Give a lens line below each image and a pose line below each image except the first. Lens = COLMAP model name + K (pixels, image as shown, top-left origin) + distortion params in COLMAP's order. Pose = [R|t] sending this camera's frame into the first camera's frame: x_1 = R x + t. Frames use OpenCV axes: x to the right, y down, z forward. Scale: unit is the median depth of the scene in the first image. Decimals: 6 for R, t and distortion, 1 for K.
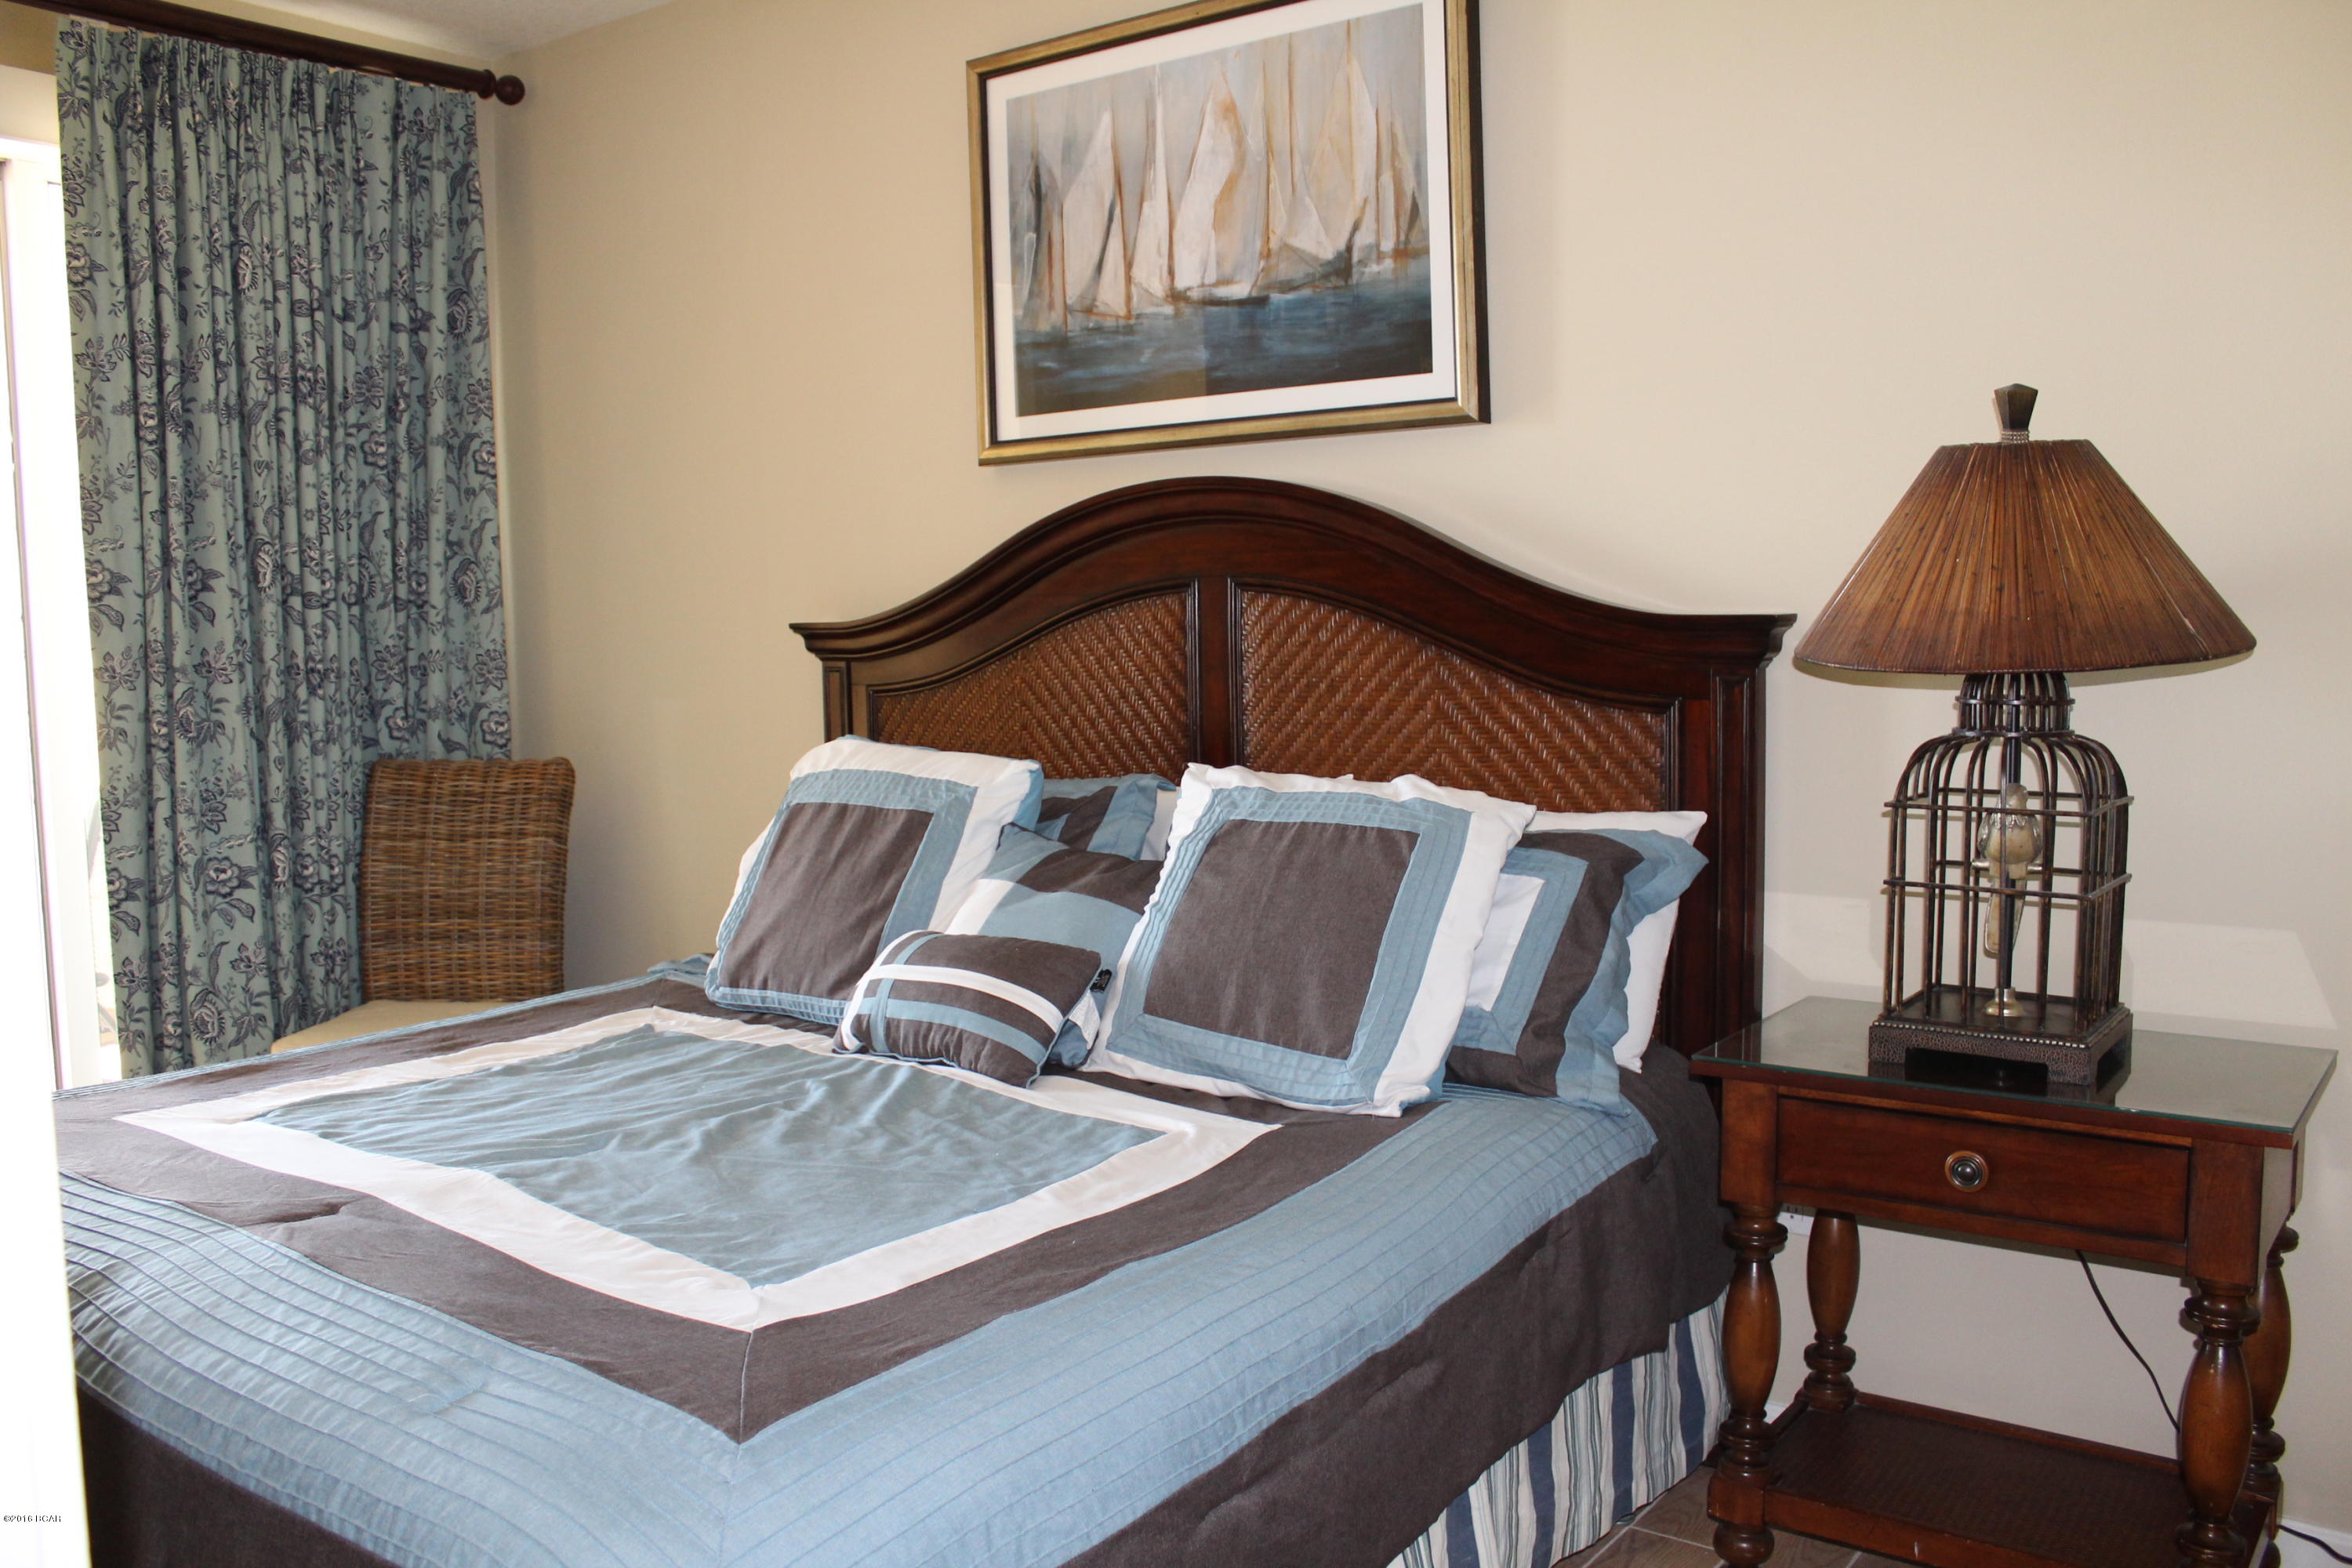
lens RADIAL K [[1972.3, 0, 1176.0], [0, 1972.3, 784.0], [0, 0, 1]] dist [-0.167502, 0.159786]
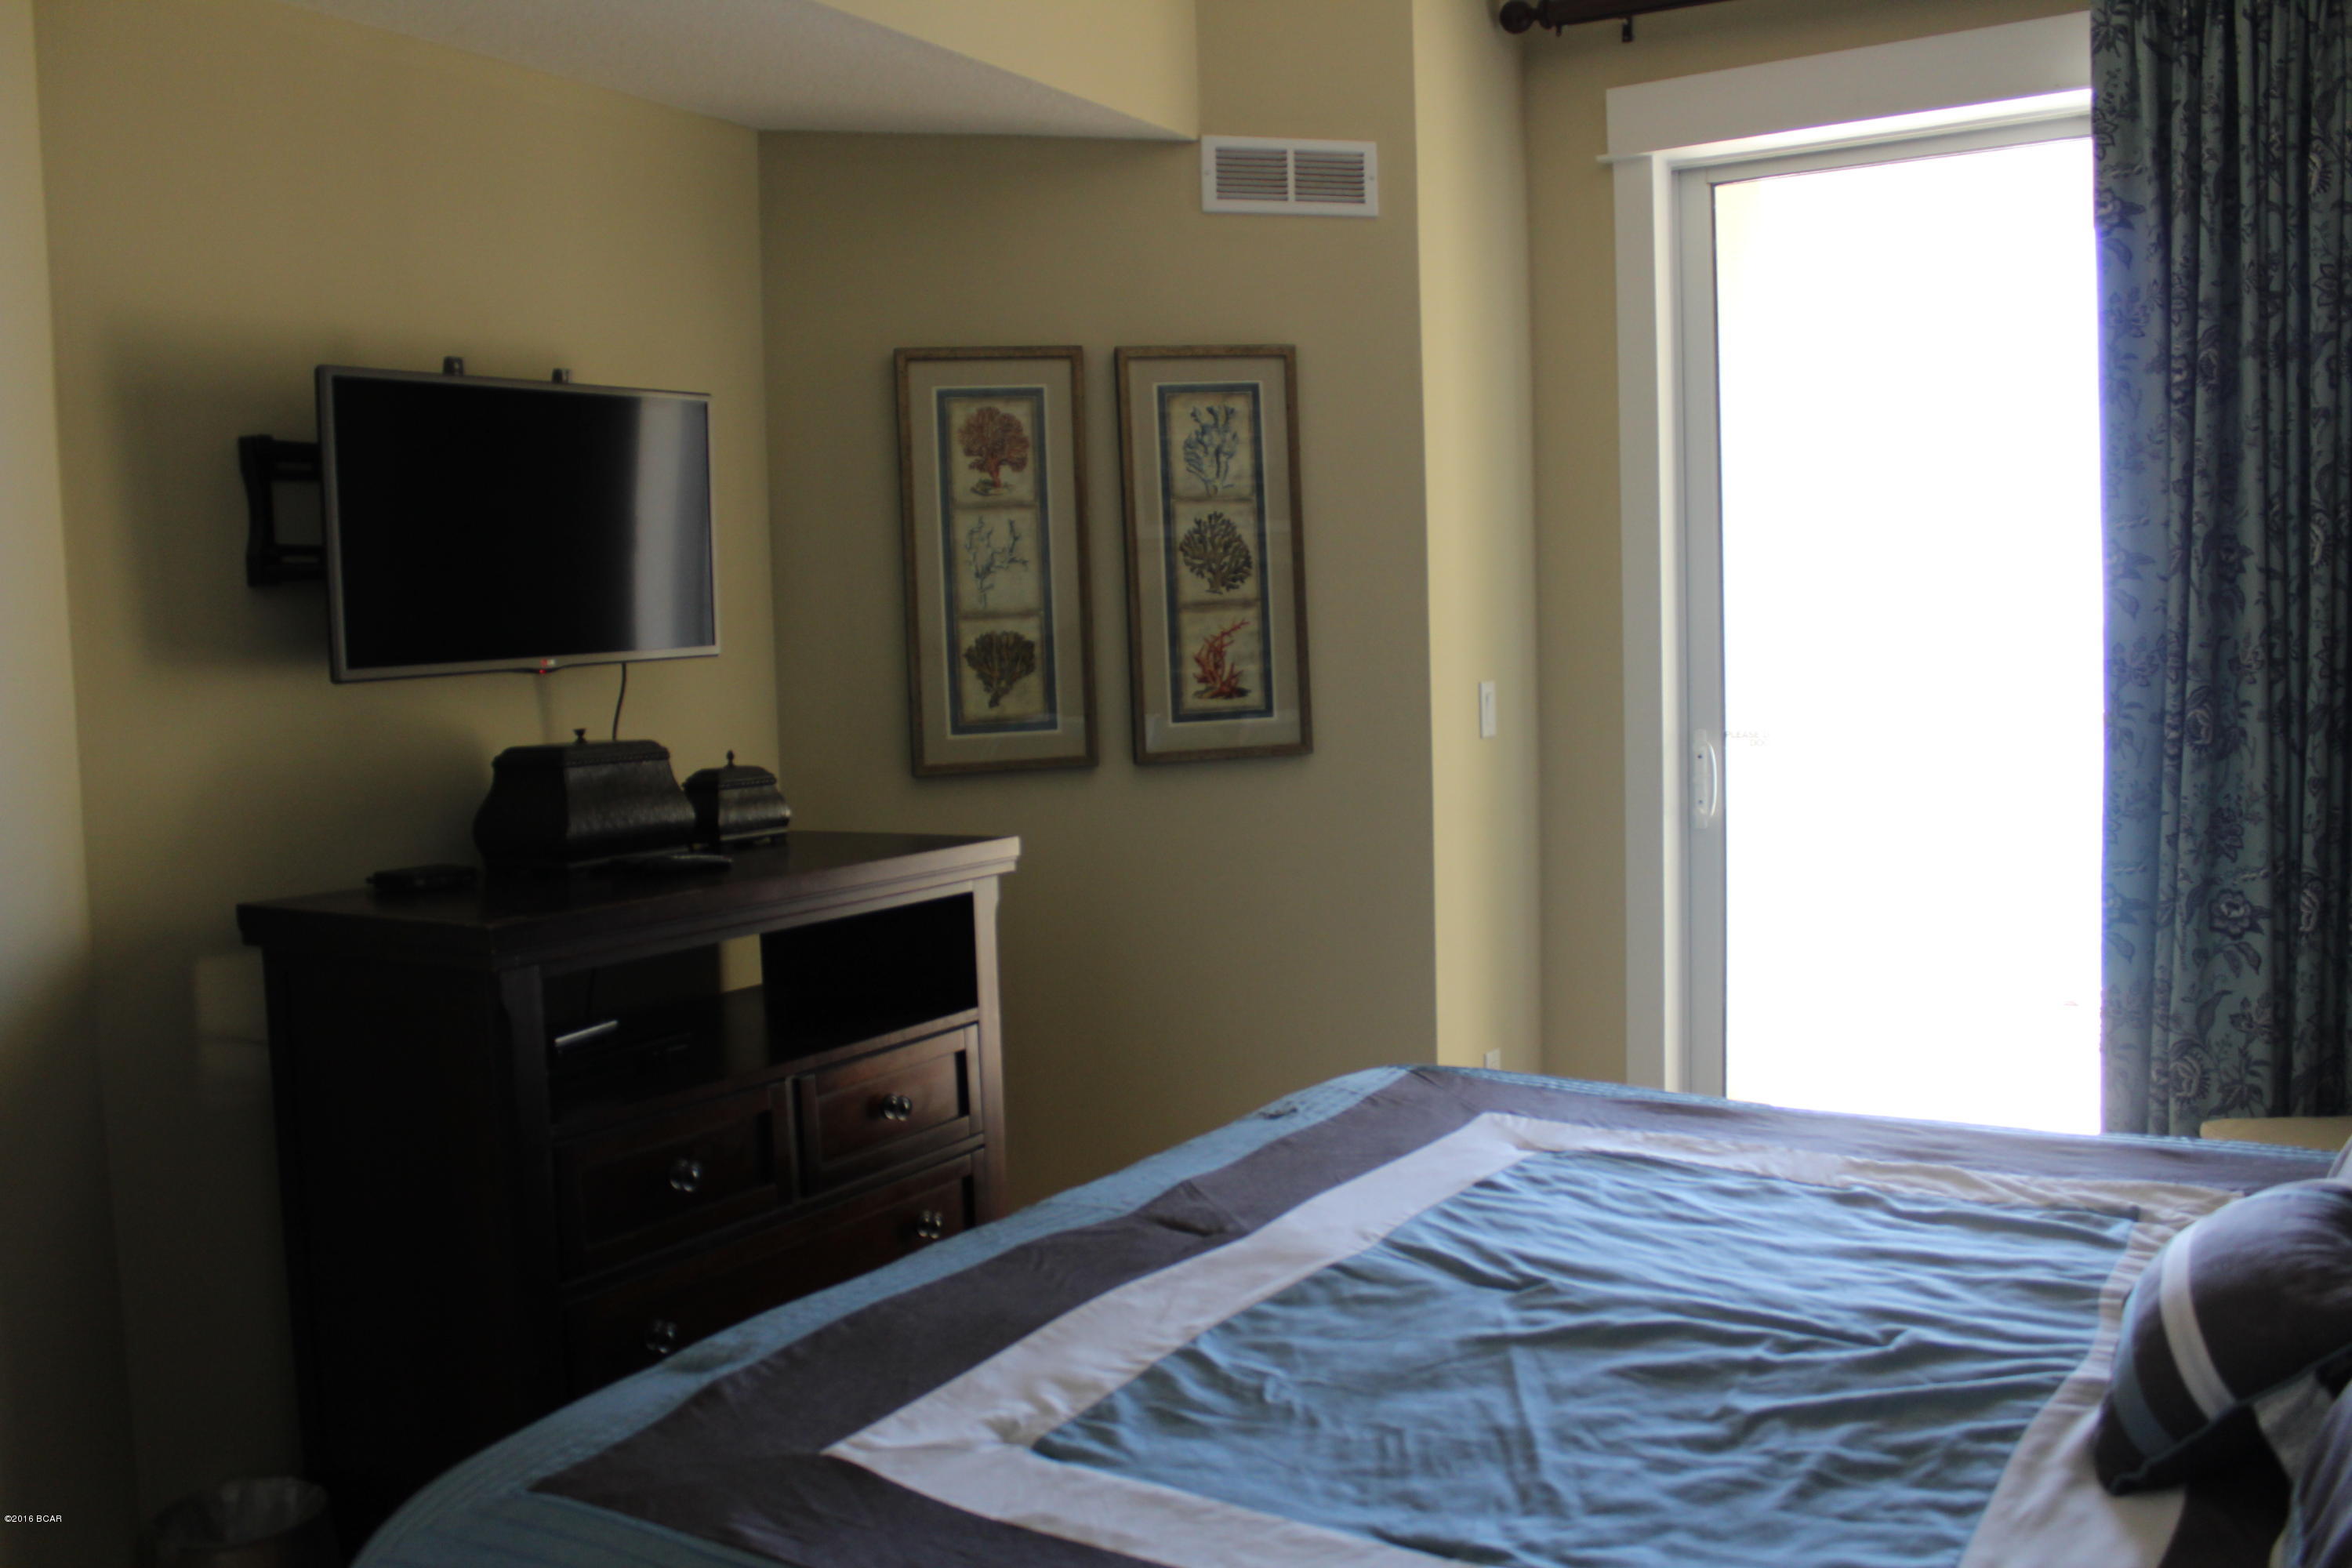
lens RADIAL K [[1972.3, 0, 1176.0], [0, 1972.3, 784.0], [0, 0, 1]] dist [-0.167502, 0.159786]
pose [[0.080077, 0.090456, -0.992676, 0.305247], [-0.063993, 0.994286, 0.085440, -0.052976], [0.994732, 0.056683, 0.085408, 0.496806]]
